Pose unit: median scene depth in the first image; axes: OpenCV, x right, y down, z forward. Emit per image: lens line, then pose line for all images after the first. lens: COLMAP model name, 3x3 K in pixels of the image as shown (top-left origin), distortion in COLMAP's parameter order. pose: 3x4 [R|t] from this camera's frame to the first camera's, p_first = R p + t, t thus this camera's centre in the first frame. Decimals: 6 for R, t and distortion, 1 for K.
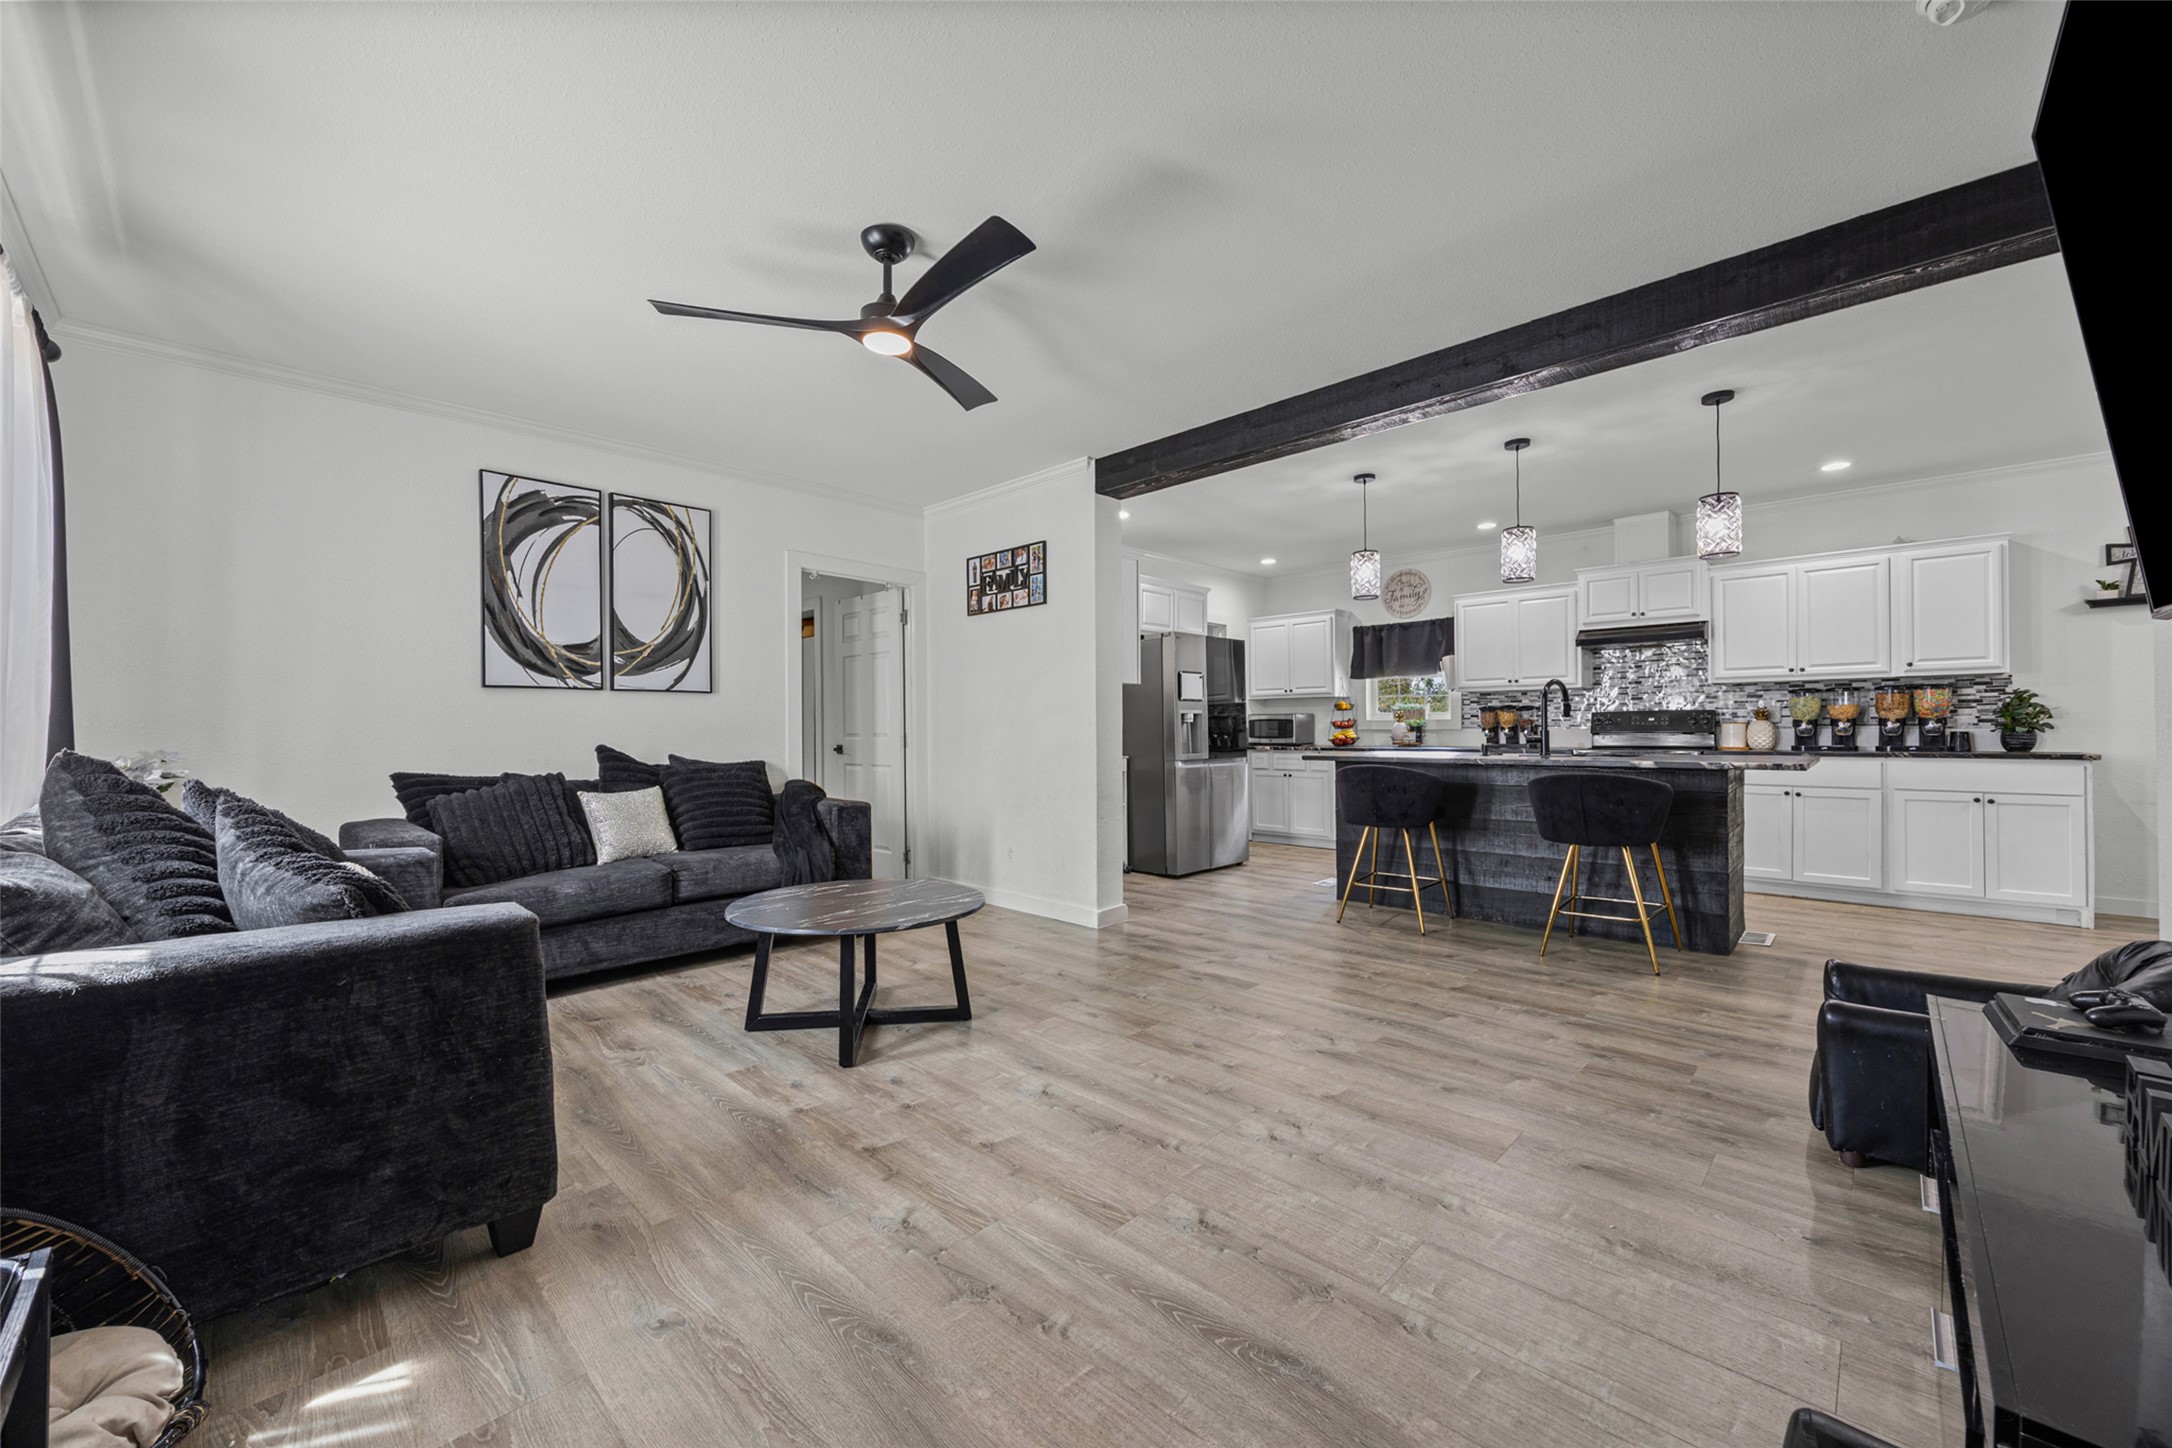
lens RADIAL K [[838.7, 0, 1083.2], [0, 838.7, 728.1], [0, 0, 1]] dist [-0.000049, 0.000108]
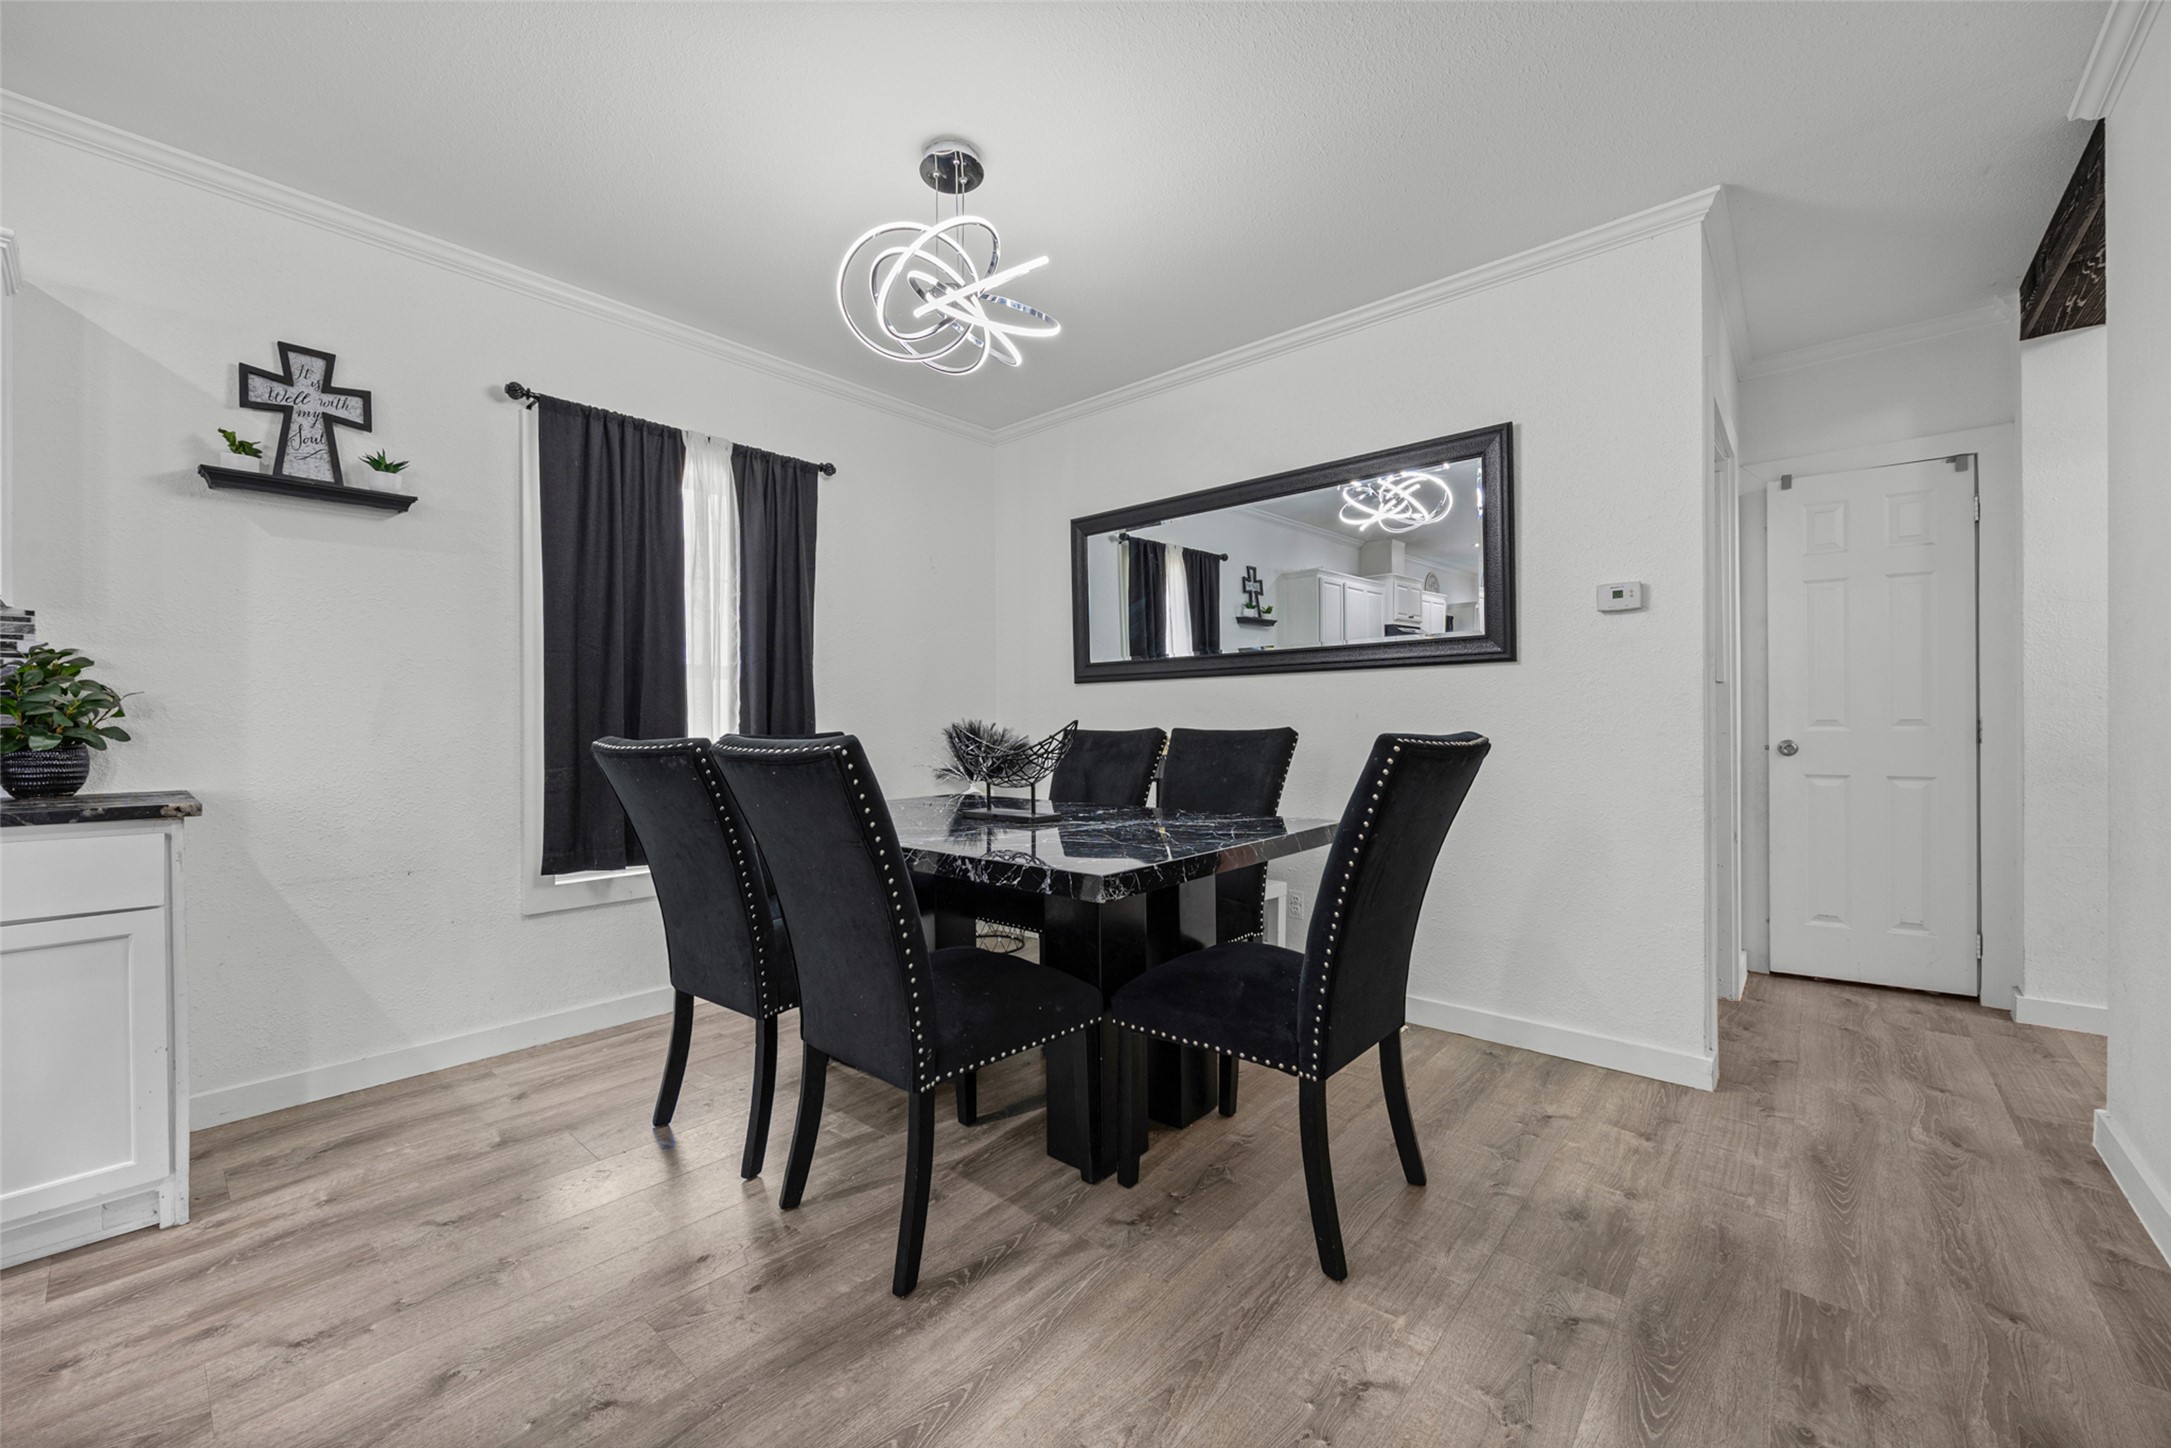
lens RADIAL K [[838.4, 0, 1082.7], [0, 838.4, 724.9], [0, 0, 1]] dist [-0.000049, 0.000108]
pose [[-0.039394, 0.004924, 0.999212, 0.697837], [0.003601, 0.999982, -0.004785, -0.003727], [-0.999217, 0.003410, -0.039411, 0.517575]]
